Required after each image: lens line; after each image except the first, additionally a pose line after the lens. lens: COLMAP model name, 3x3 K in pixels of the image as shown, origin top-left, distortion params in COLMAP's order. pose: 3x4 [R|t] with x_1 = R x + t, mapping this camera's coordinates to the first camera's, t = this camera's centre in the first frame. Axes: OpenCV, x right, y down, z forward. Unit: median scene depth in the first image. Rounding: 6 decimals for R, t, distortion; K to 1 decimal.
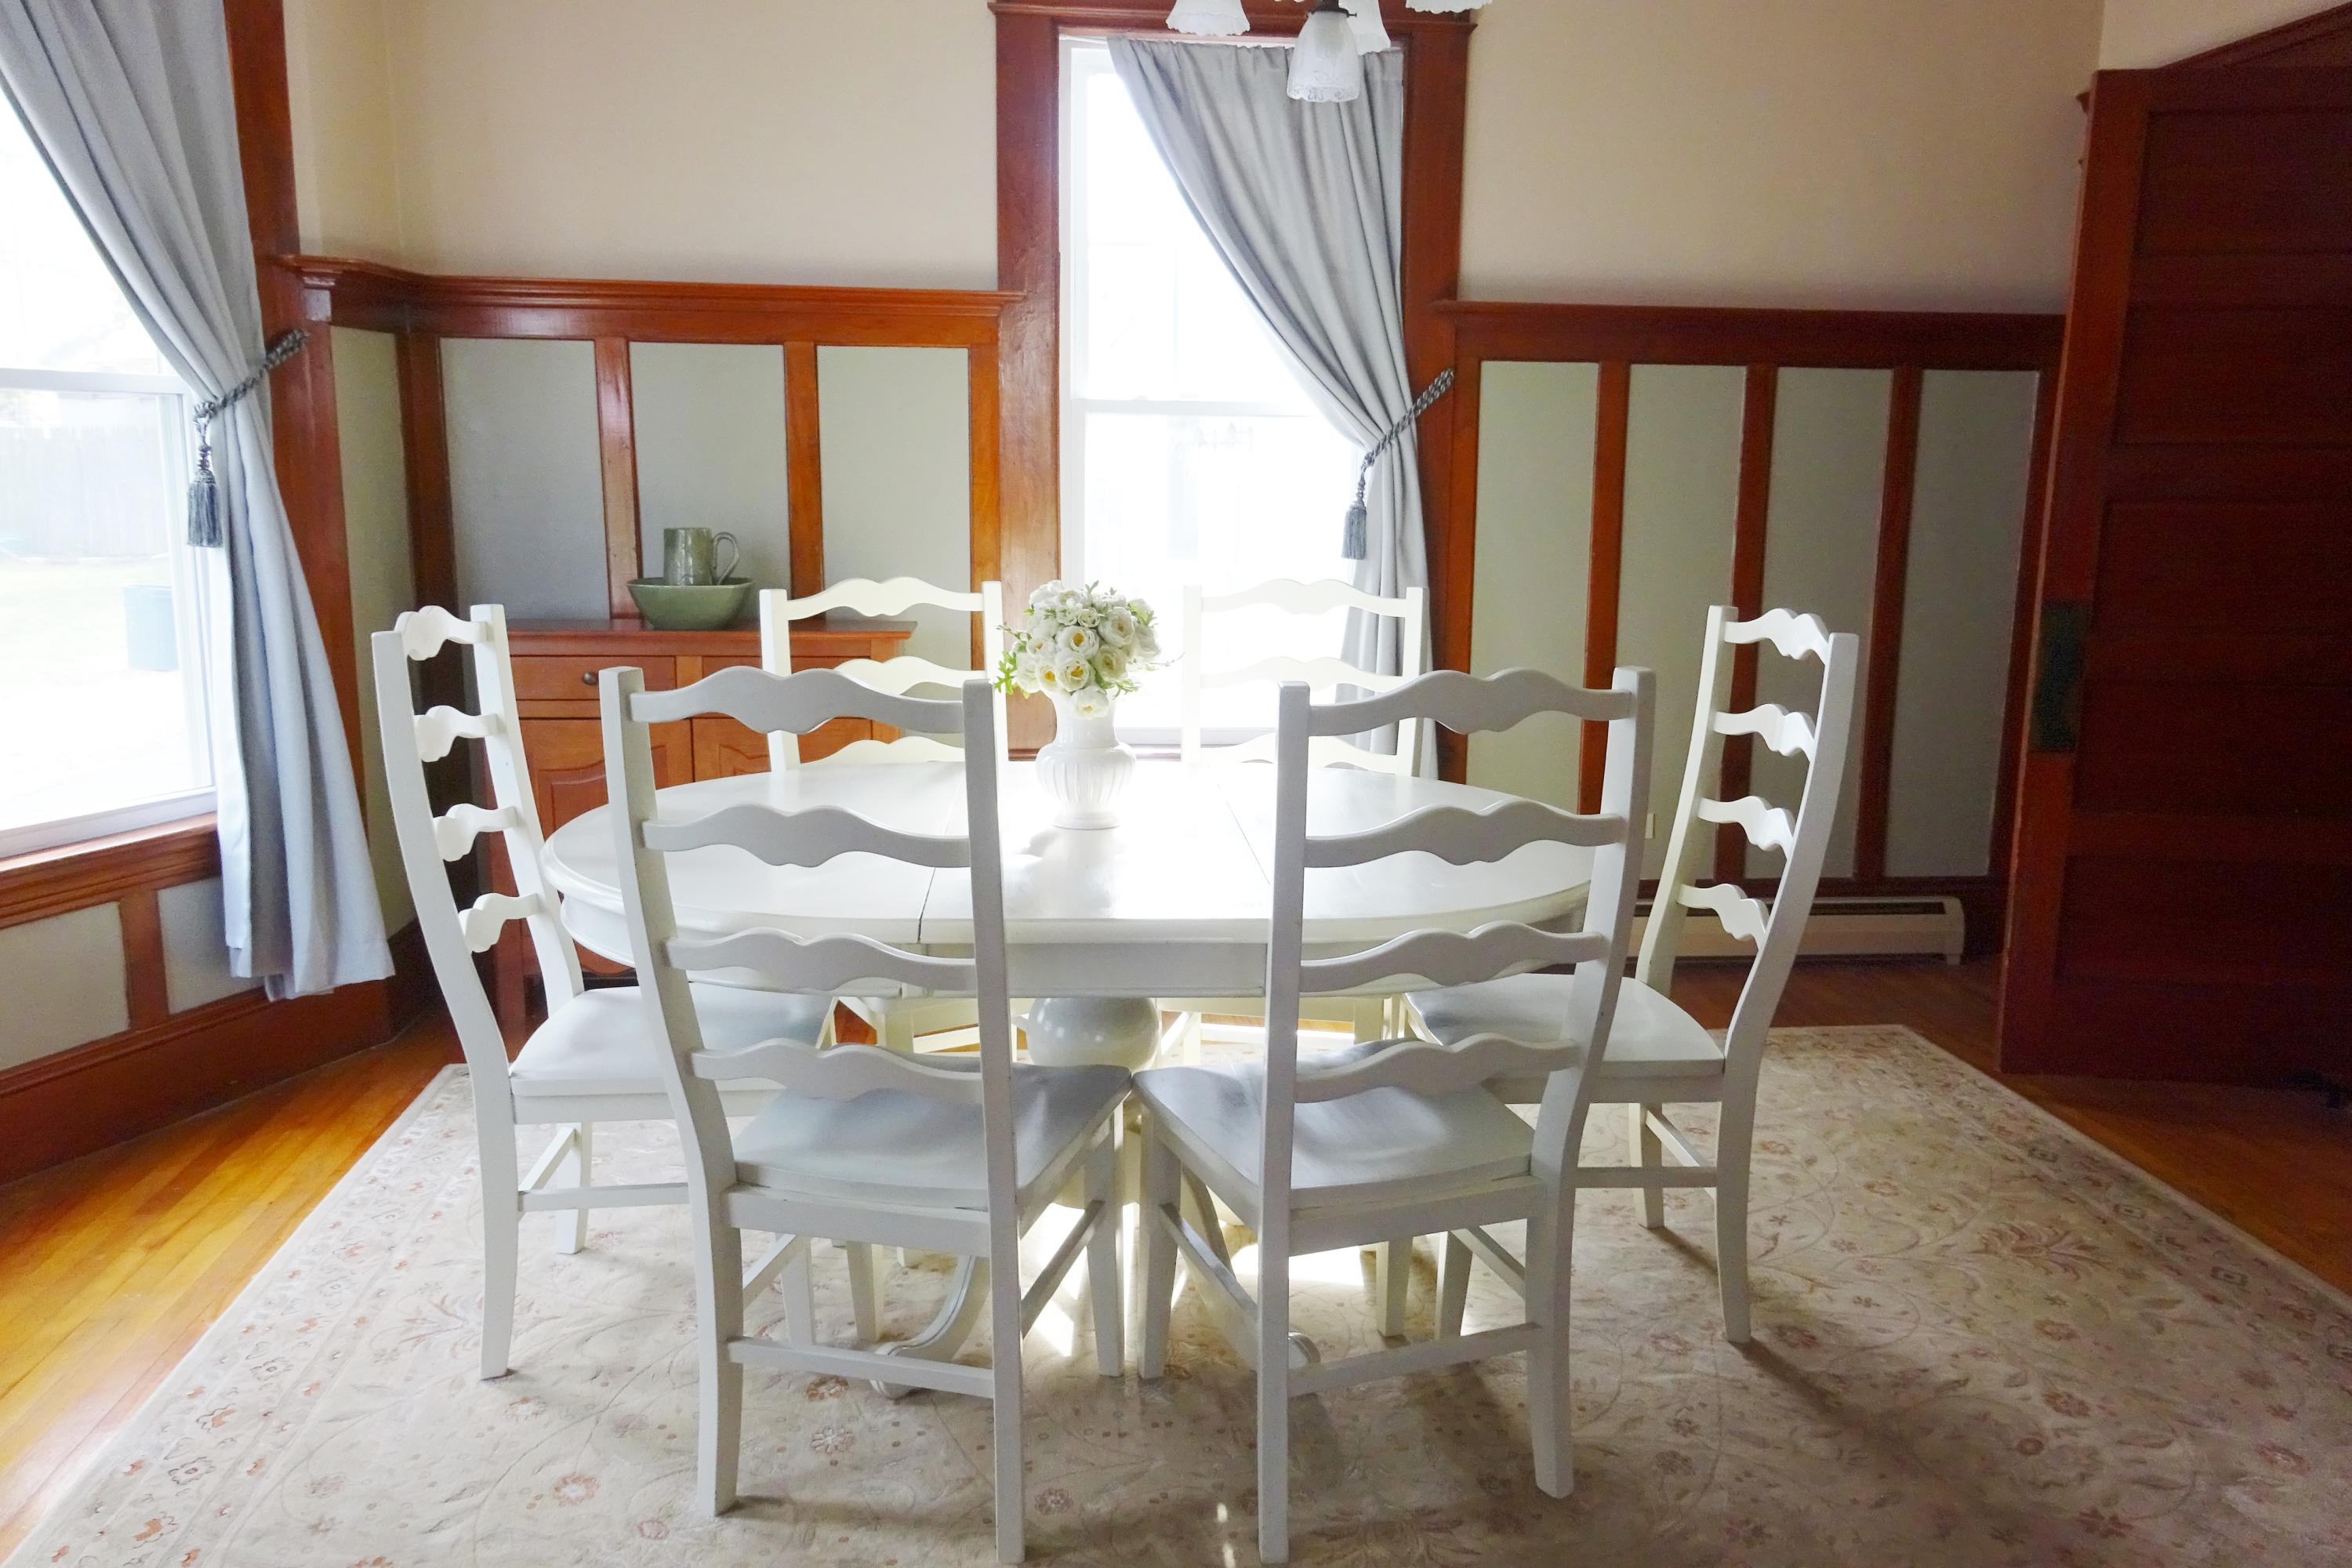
lens RADIAL K [[1739.3, 0, 1176.0], [0, 1739.3, 784.0], [0, 0, 1]] dist [0.001351, -0.003695]
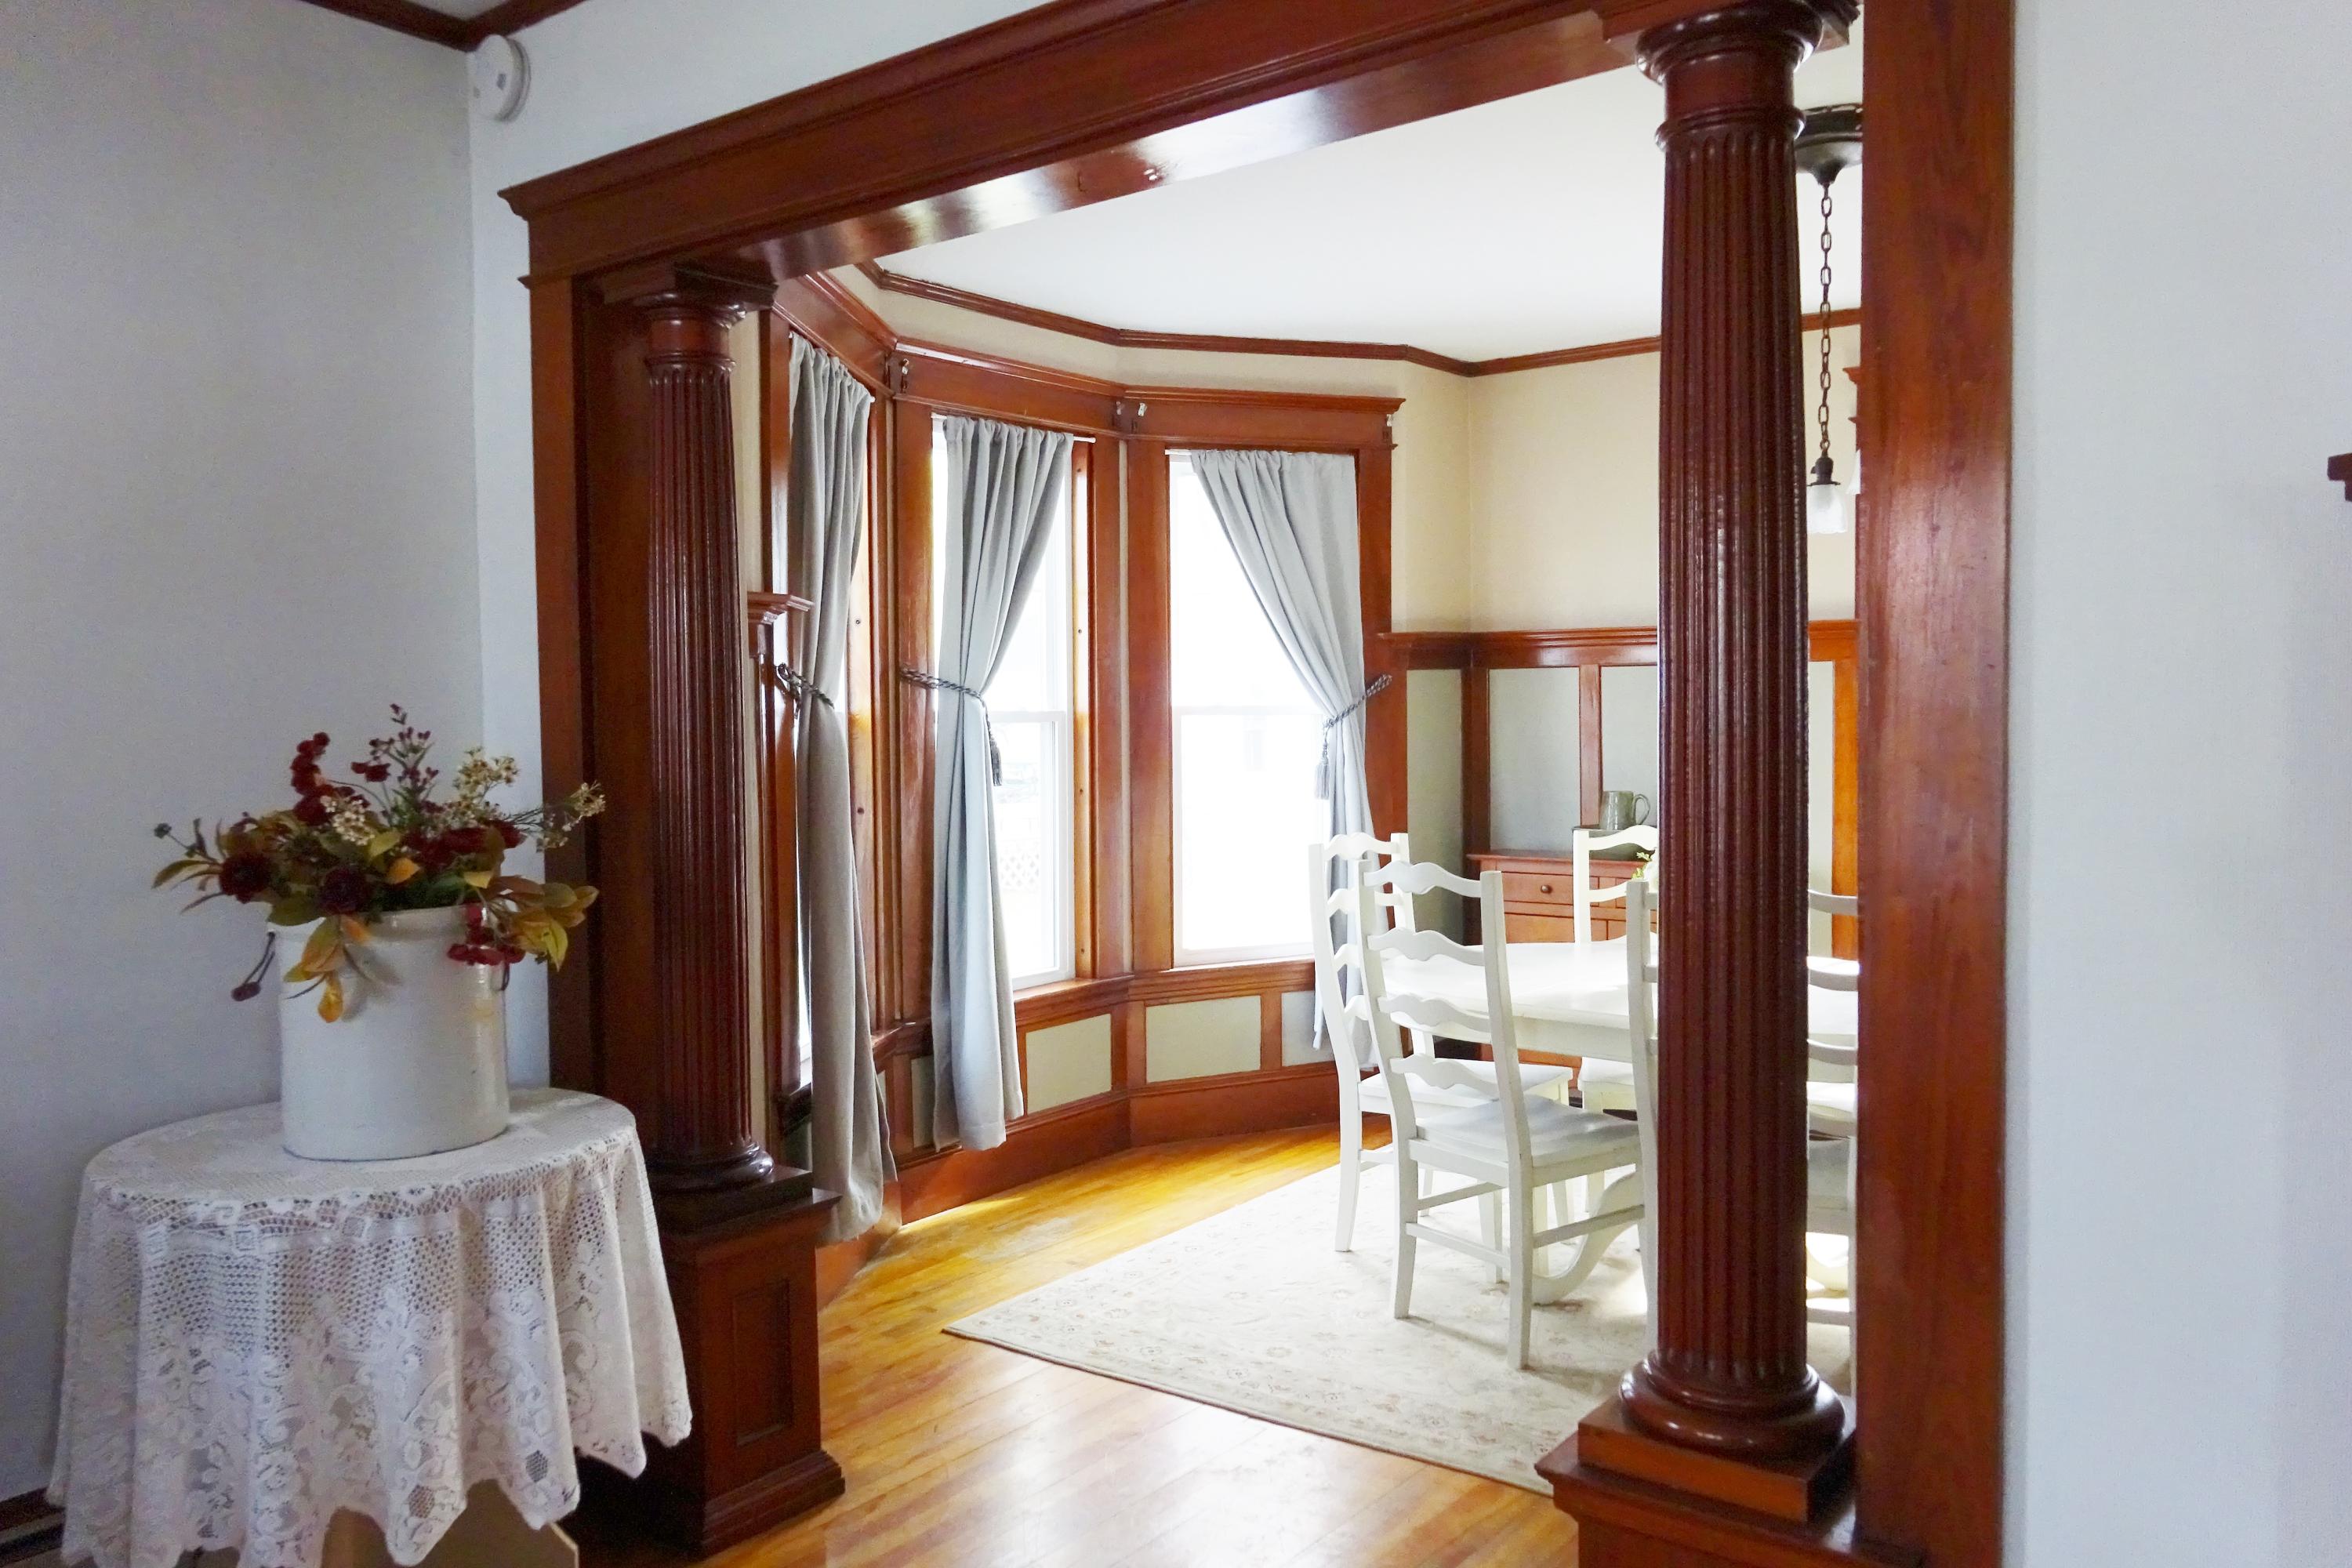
lens RADIAL K [[1739.3, 0, 1176.0], [0, 1739.3, 784.0], [0, 0, 1]] dist [0.001351, -0.003695]
pose [[0.734789, 0.004233, -0.678282, 0.537406], [-0.104167, 0.988822, -0.106674, 0.051521], [0.670249, 0.149038, 0.727017, -0.388242]]
